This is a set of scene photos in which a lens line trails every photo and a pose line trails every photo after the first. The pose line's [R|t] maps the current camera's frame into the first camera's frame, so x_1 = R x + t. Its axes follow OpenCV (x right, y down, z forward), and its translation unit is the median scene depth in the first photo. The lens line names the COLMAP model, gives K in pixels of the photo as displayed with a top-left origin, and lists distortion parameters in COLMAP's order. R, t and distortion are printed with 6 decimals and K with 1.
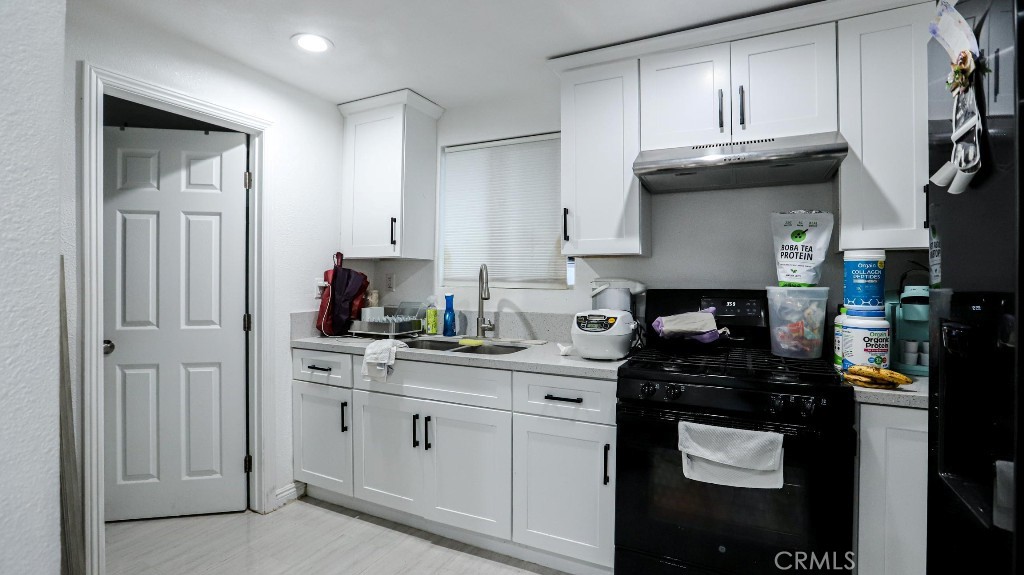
lens RADIAL K [[468.7, 0, 518.8], [0, 468.7, 270.7], [0, 0, 1]] dist [-0.058917, 0.021787]
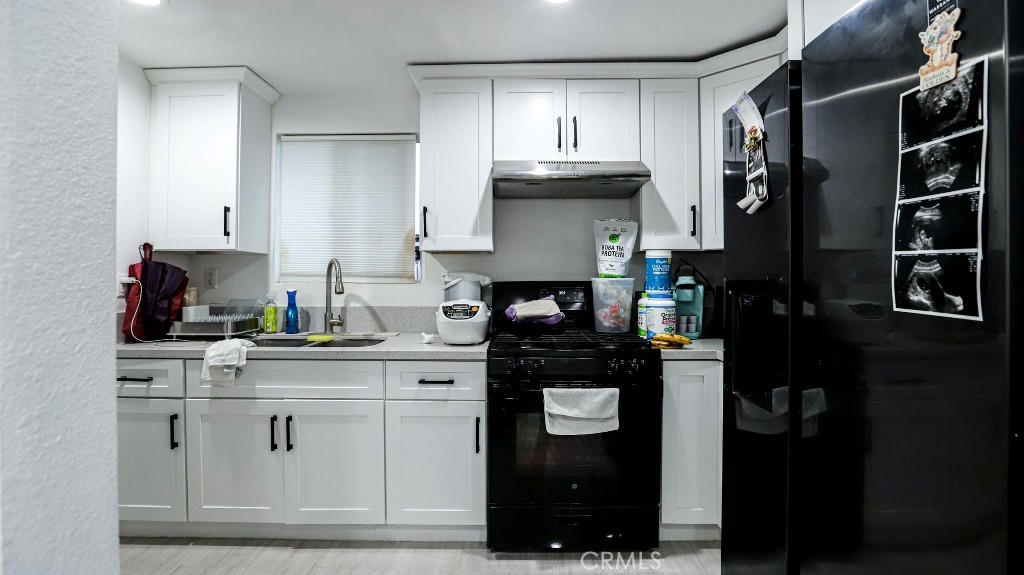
lens RADIAL K [[460.3, 0, 500.7], [0, 460.3, 271.7], [0, 0, 1]] dist [-0.053431, 0.020253]
pose [[0.902854, 0.000986, 0.429946, -0.216087], [-0.001876, 0.999997, 0.001647, 0.014476], [-0.429943, -0.002294, 0.902853, -0.030288]]
